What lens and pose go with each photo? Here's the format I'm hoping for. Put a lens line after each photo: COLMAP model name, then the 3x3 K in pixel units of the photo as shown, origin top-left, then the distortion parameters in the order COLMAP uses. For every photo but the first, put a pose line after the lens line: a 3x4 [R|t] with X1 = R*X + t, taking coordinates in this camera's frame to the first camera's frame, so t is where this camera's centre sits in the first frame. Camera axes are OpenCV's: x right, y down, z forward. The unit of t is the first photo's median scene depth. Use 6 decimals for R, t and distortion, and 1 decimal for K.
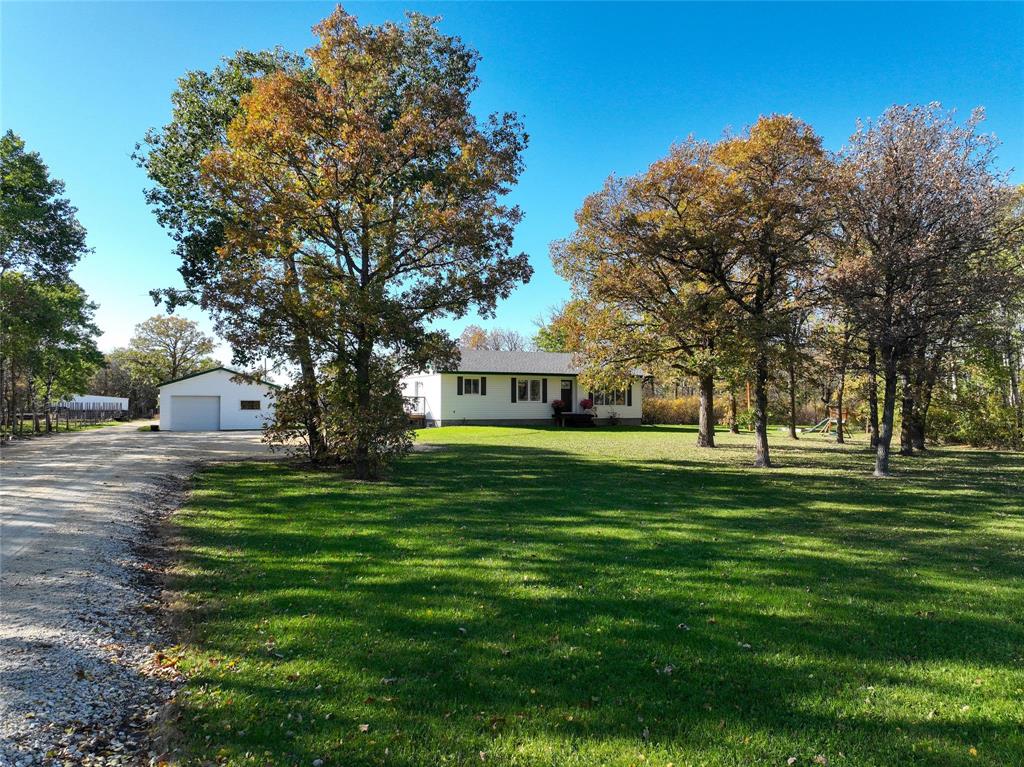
lens RADIAL K [[721.9, 0, 507.3], [0, 721.9, 388.8], [0, 0, 1]] dist [0.018178, -0.000992]
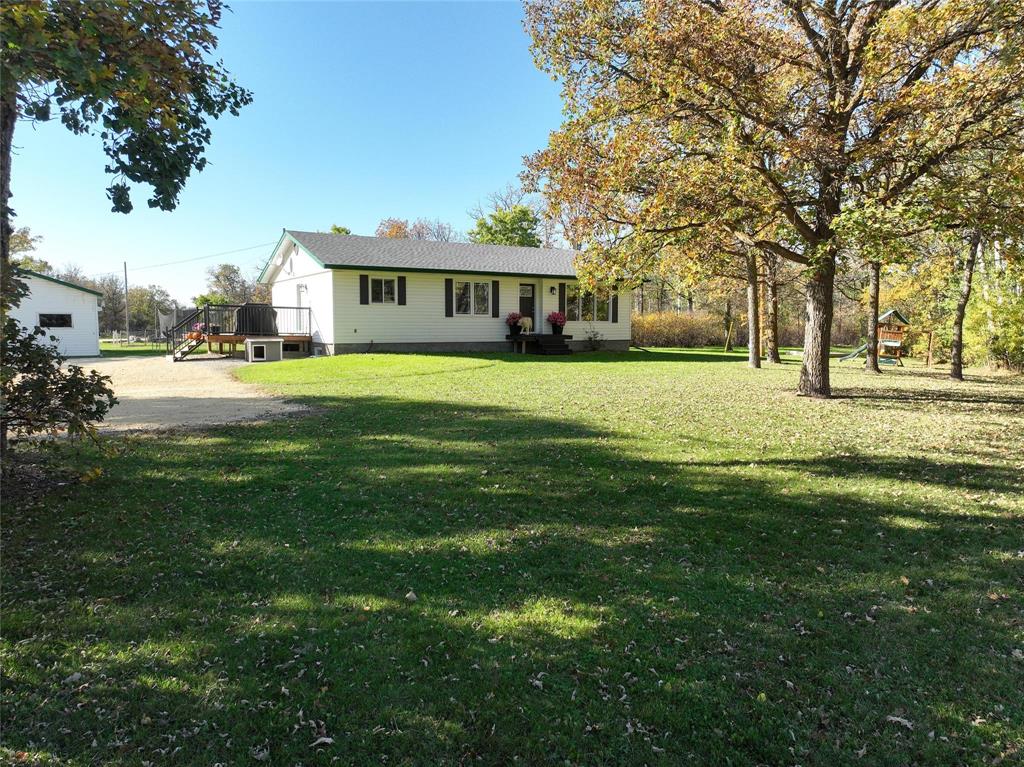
lens RADIAL K [[721.9, 0, 509.4], [0, 721.9, 386.7], [0, 0, 1]] dist [0.018178, -0.000992]
pose [[0.994521, -0.007631, 0.104257, -0.005544], [-0.003607, 0.994234, 0.107173, 0.011969], [-0.104473, -0.106961, 0.988759, 0.346187]]
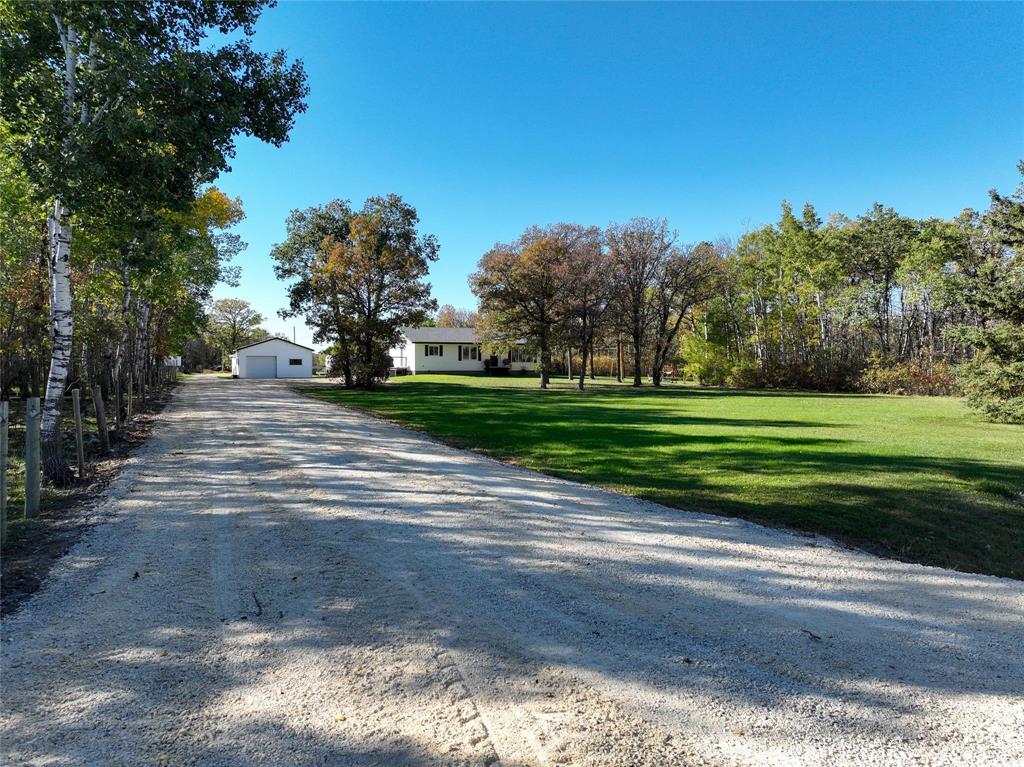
lens RADIAL K [[721.9, 0, 513.1], [0, 721.9, 382.9], [0, 0, 1]] dist [0.018178, -0.000992]
pose [[0.999999, 0.001587, -0.000550, 0.133992], [-0.001557, 0.998736, 0.050235, -0.013576], [0.000629, -0.050234, 0.998737, -0.667886]]
